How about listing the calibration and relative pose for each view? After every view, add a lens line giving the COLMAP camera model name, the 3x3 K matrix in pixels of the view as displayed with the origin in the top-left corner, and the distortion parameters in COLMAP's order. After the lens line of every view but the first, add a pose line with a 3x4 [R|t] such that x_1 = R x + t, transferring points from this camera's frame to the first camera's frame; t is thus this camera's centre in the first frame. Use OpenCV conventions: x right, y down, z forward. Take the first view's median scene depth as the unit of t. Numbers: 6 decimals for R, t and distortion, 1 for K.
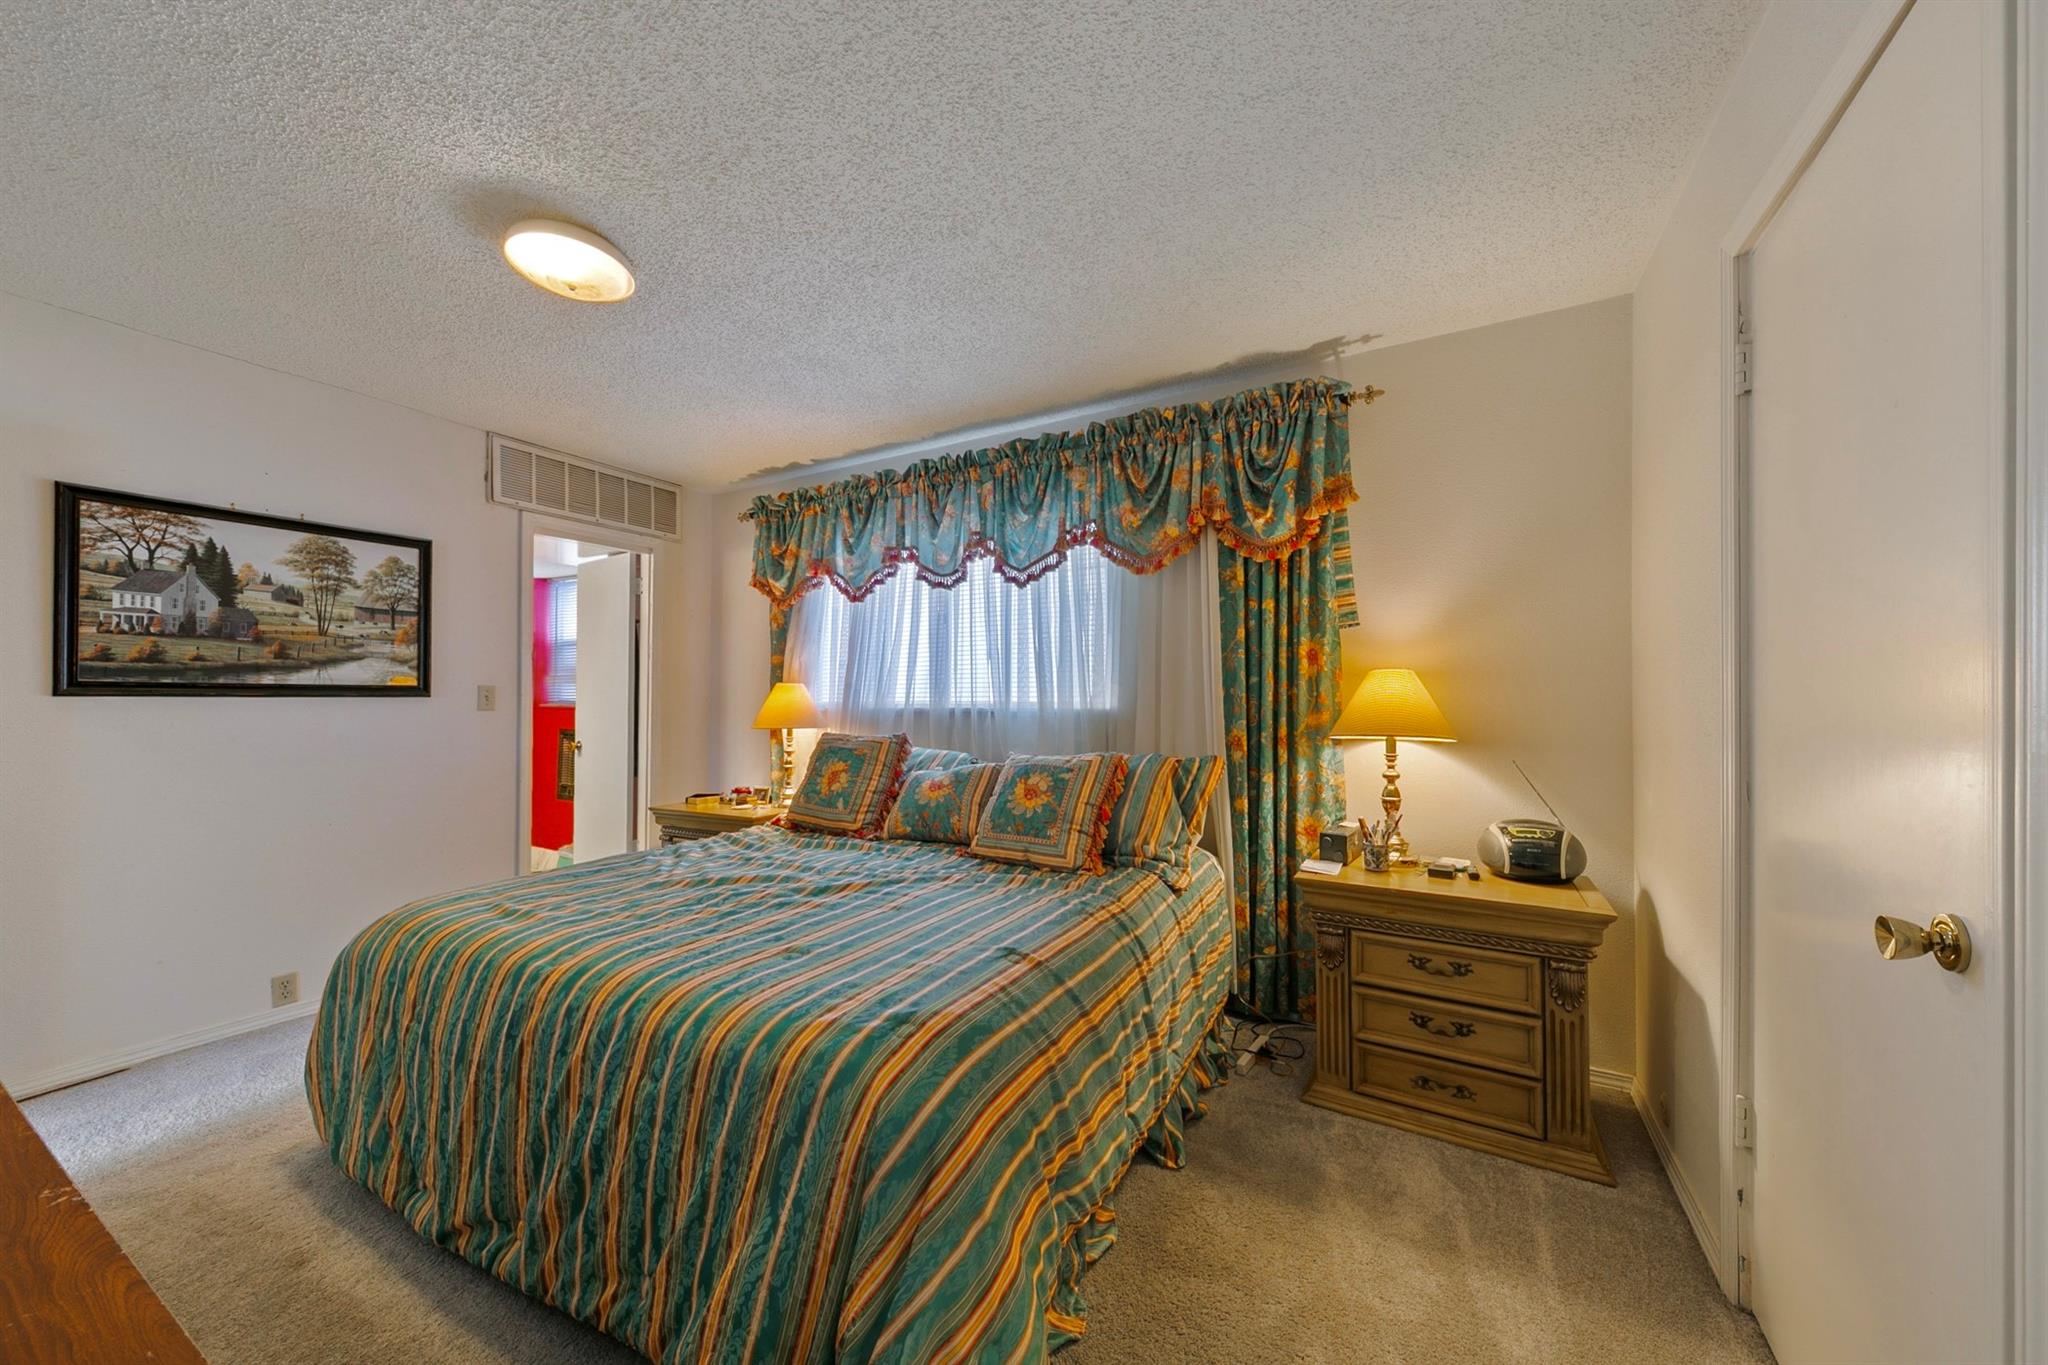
lens RADIAL K [[701.7, 0, 943.7], [0, 701.7, 705.9], [0, 0, 1]] dist [0.009973, -0.002317]
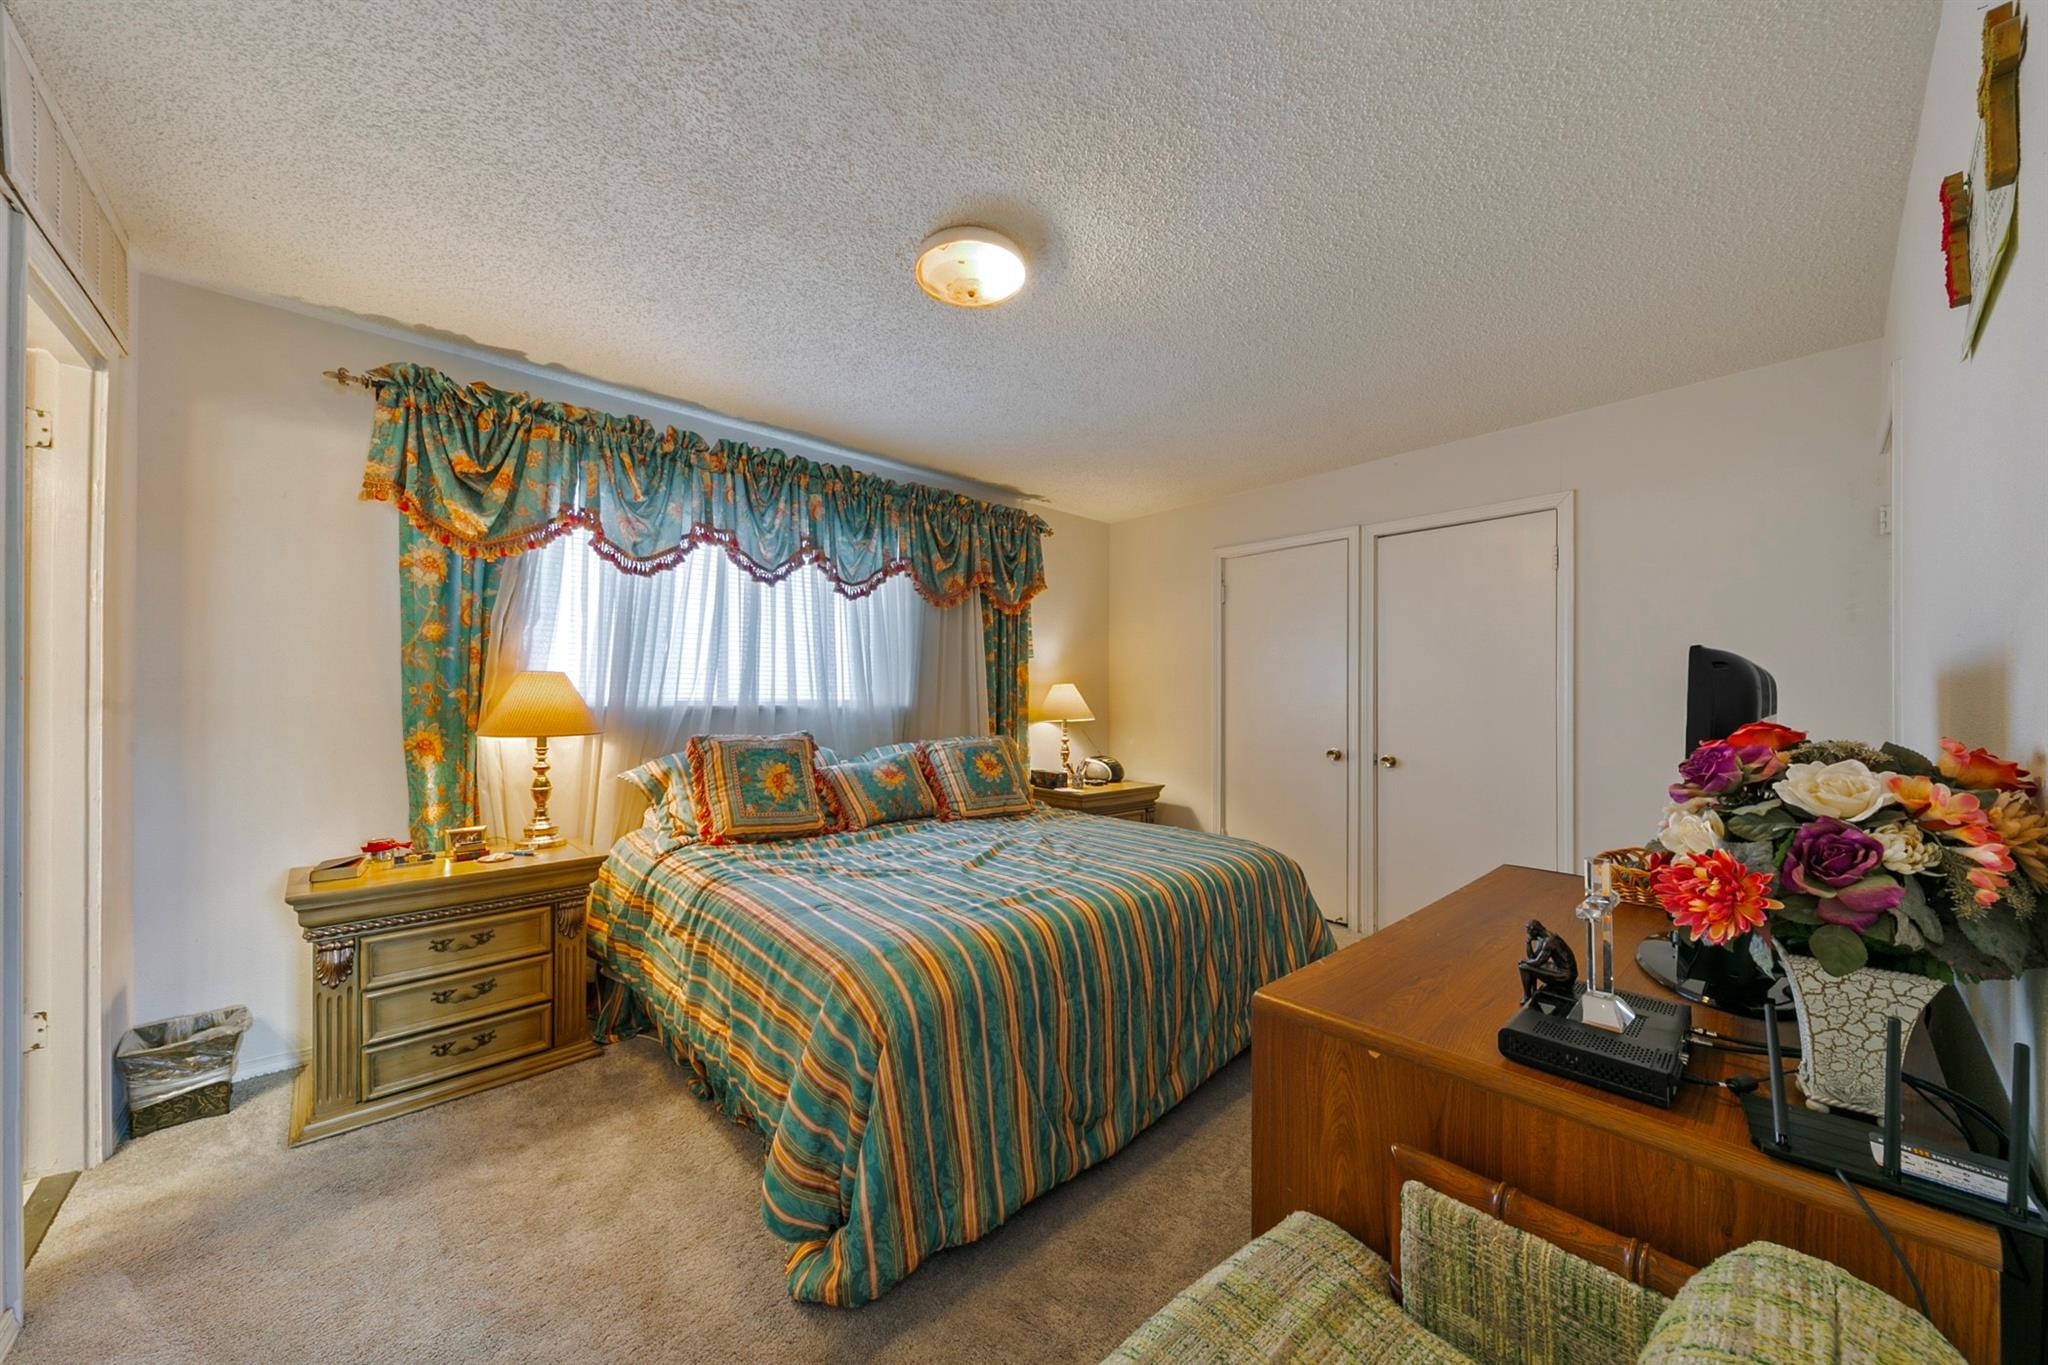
lens RADIAL K [[701.7, 0, 1075.2], [0, 701.7, 694.7], [0, 0, 1]] dist [0.009973, -0.002317]
pose [[0.273186, 0.004381, 0.961951, -0.904927], [-0.006551, 0.999975, -0.002694, -0.012516], [-0.961939, -0.005566, 0.273208, 0.345276]]
